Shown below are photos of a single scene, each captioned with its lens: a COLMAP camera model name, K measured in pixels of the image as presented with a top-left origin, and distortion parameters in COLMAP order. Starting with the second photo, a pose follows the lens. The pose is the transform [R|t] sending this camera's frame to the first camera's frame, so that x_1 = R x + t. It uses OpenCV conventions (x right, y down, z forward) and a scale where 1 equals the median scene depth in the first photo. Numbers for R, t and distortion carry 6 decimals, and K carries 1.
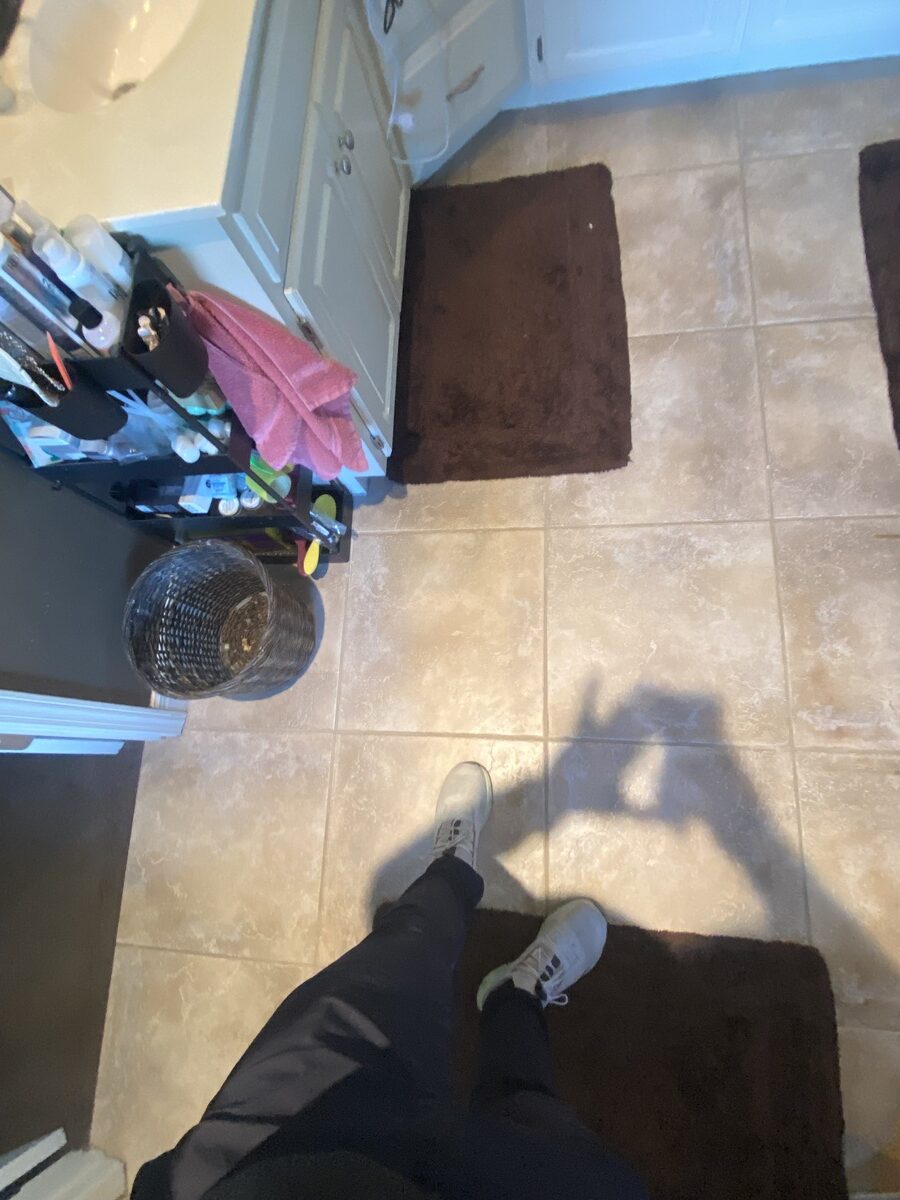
lens RADIAL K [[618.9, 0, 450.9], [0, 618.9, 594.6], [0, 0, 1]] dist [0.009469, -0.017702]
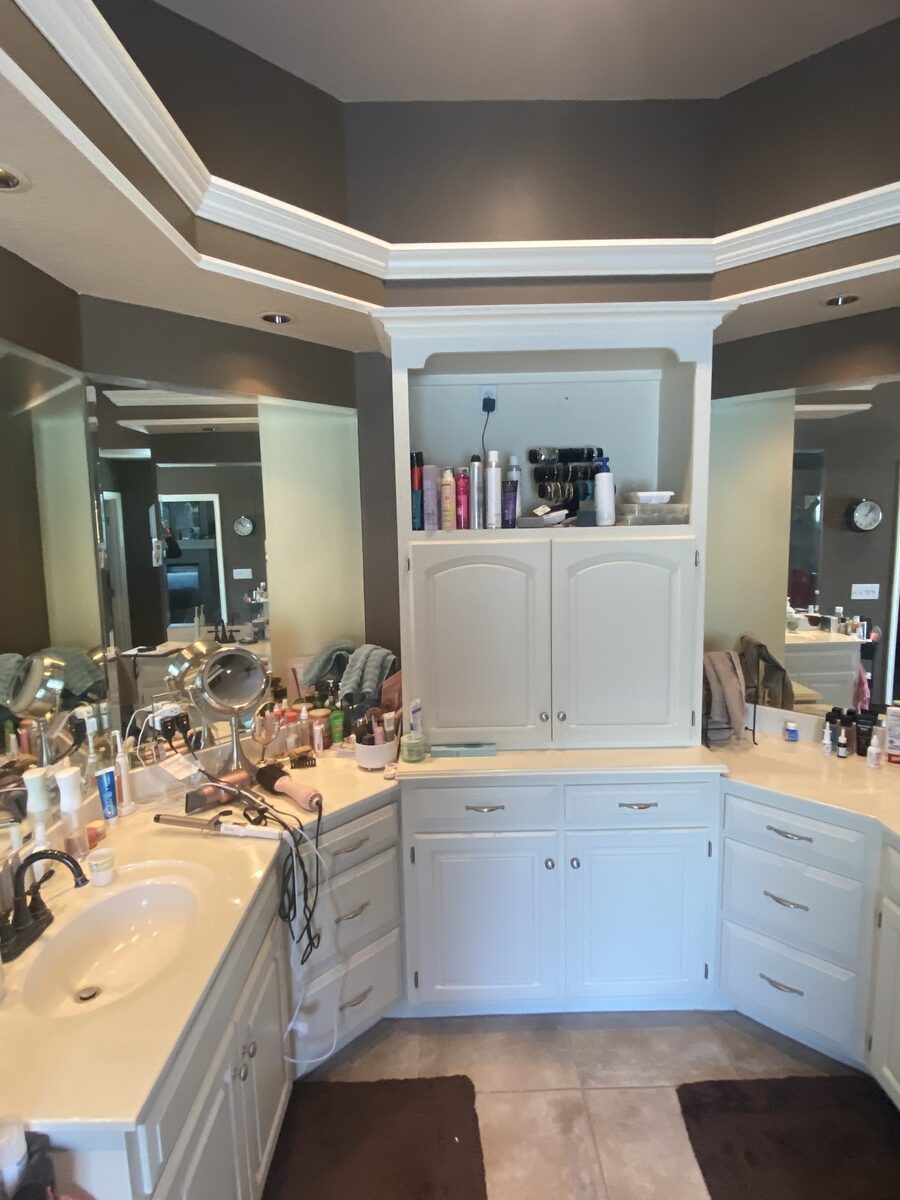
lens RADIAL K [[618.9, 0, 449.8], [0, 618.9, 605.8], [0, 0, 1]] dist [0.009469, -0.017702]
pose [[0.983731, 0.165409, 0.070091, -0.009242], [0.005614, 0.361663, -0.932292, 0.057012], [-0.179559, 0.917518, 0.354850, -0.210353]]
